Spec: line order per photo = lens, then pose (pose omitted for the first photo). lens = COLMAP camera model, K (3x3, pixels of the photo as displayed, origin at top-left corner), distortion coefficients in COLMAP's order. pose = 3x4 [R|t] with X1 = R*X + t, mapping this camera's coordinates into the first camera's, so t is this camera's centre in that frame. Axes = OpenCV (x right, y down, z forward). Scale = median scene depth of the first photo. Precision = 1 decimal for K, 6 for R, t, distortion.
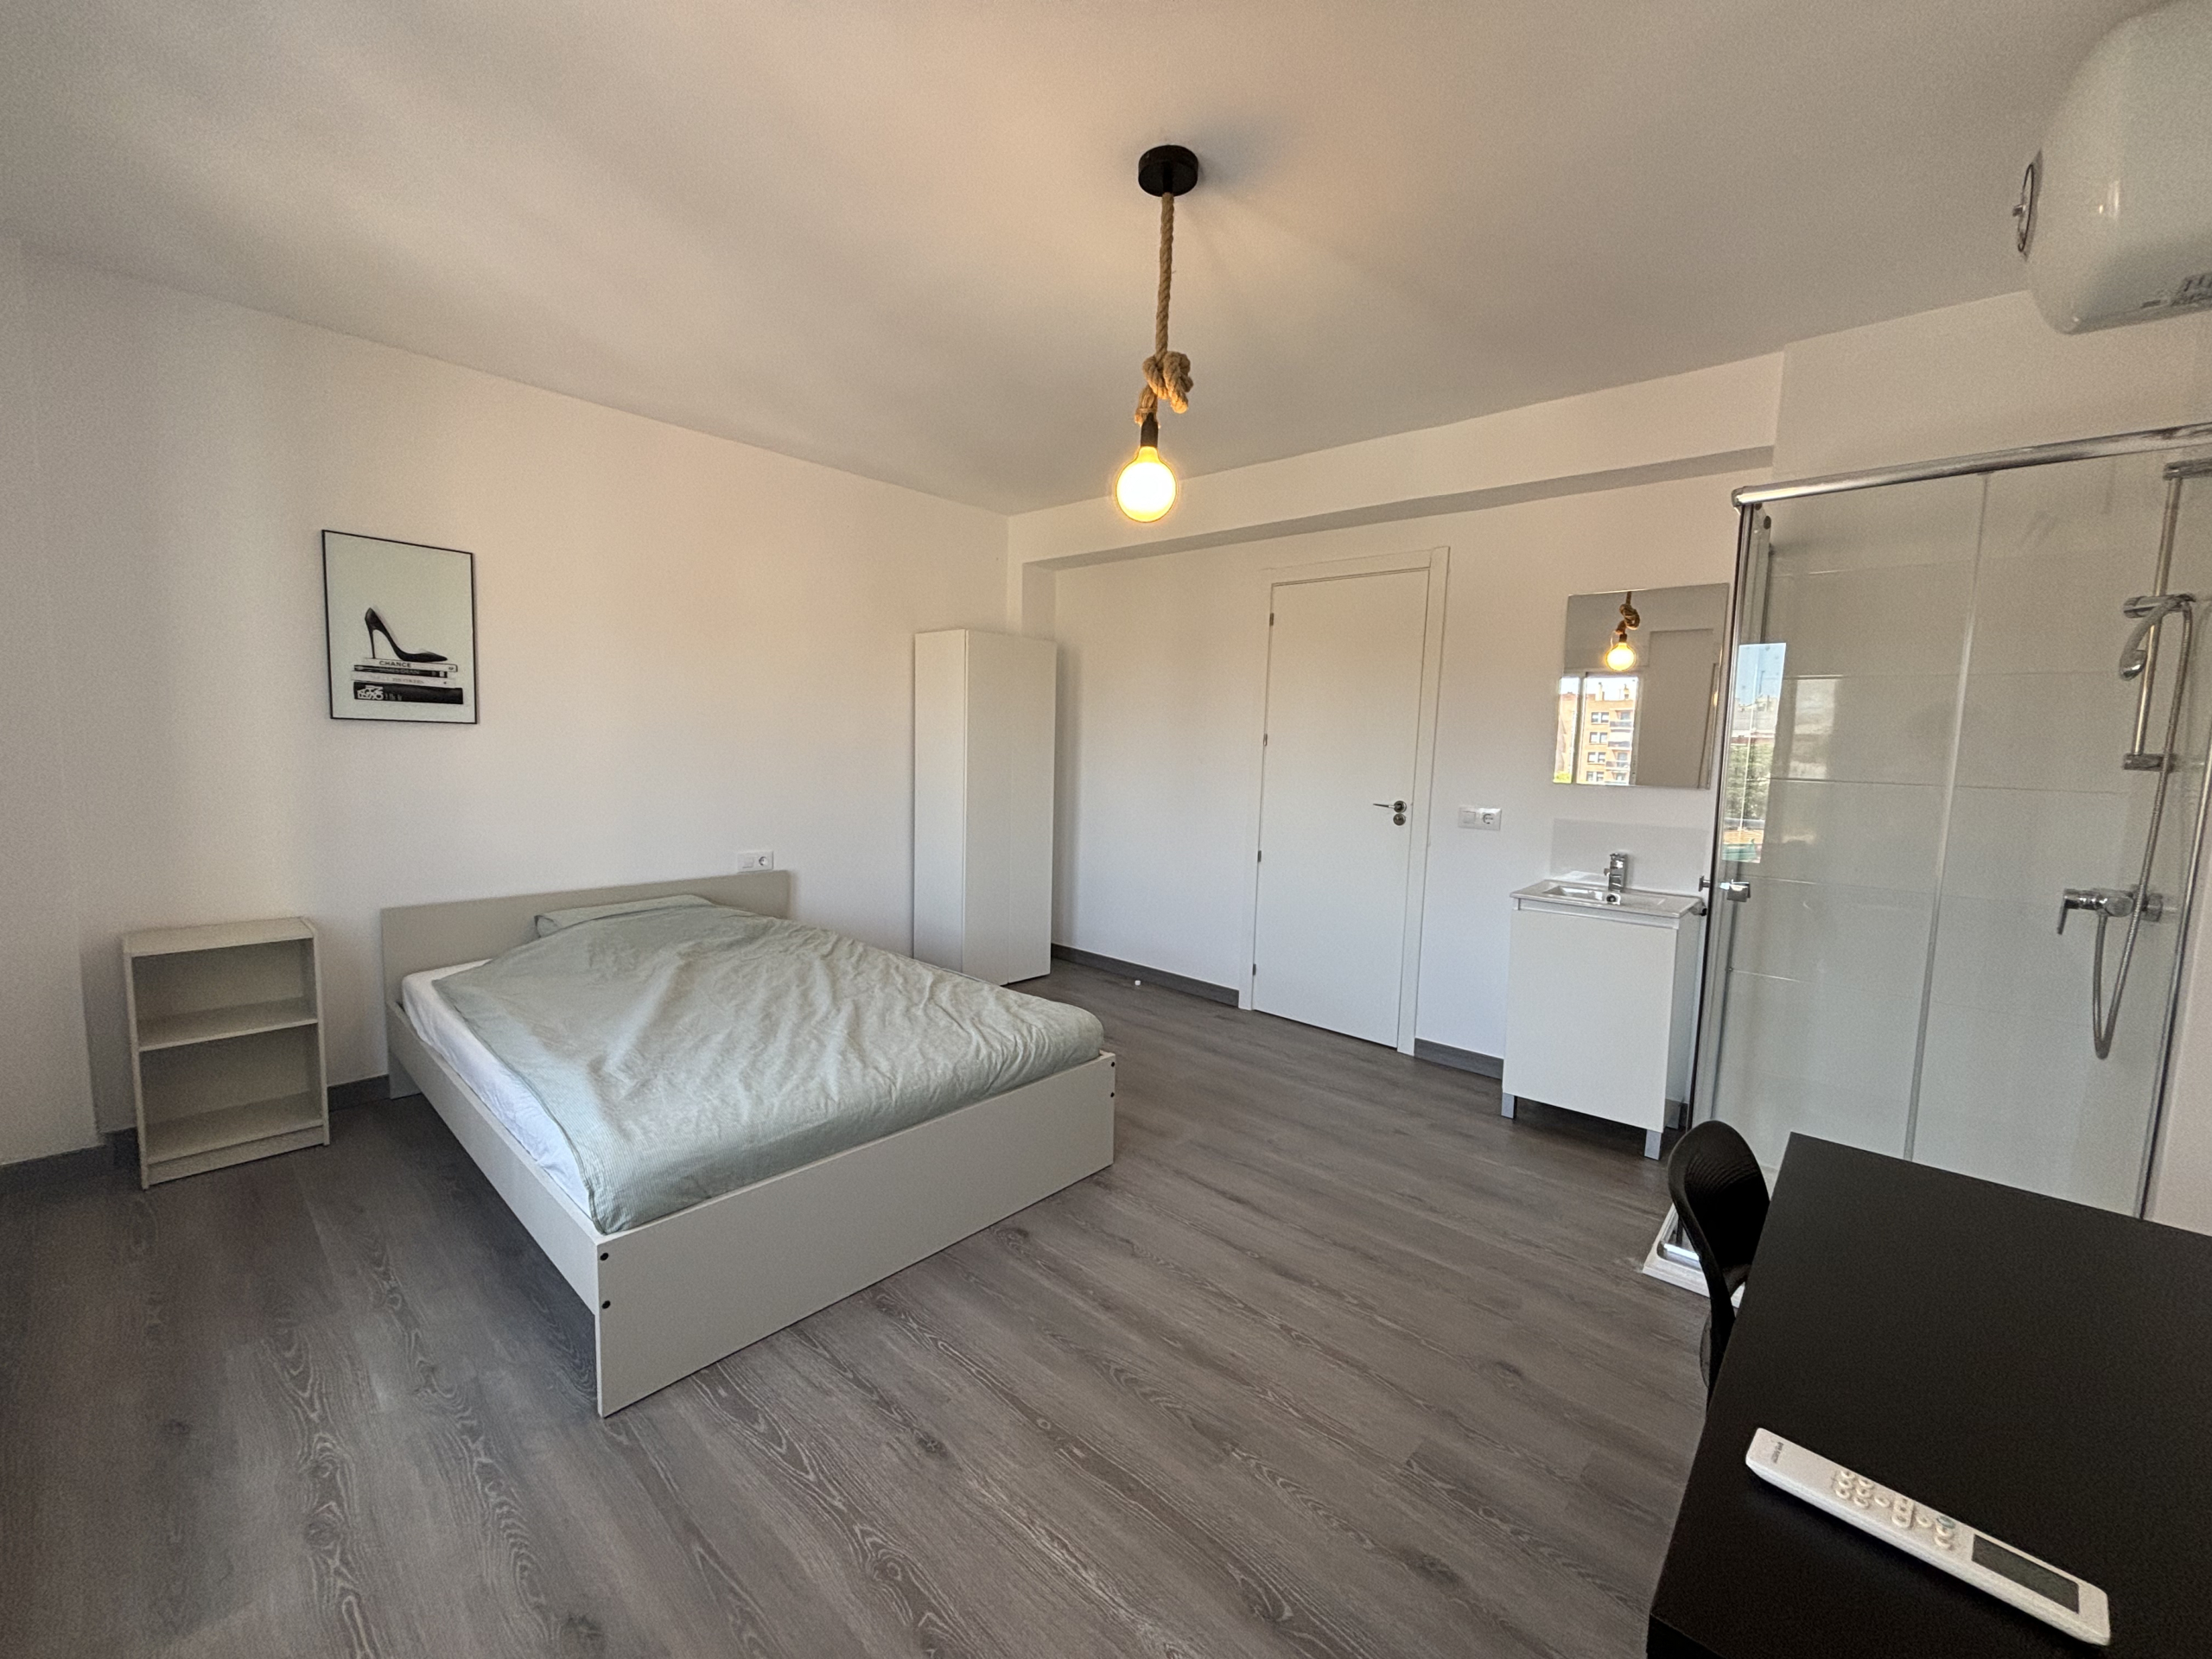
lens RADIAL K [[885.4, 0, 1106.0], [0, 885.4, 829.5], [0, 0, 1]] dist [-0.002875, -0.000379]
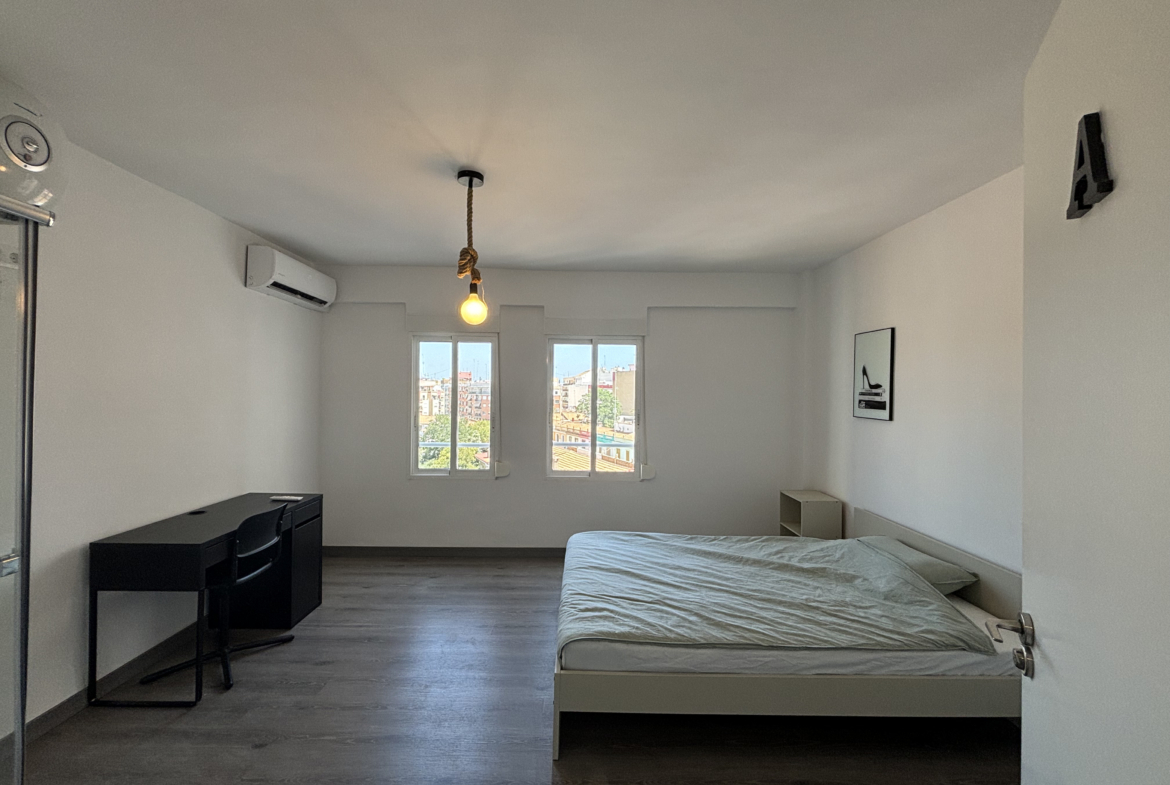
lens RADIAL K [[467.0, 0, 585.0], [0, 467.0, 392.5], [0, 0, 1]] dist [0.003693, 0.000077]
pose [[-0.737394, -0.034986, -0.674557, 0.419053], [-0.101957, 0.992981, 0.059953, -0.183431], [0.667724, 0.112985, -0.735785, 1.378647]]
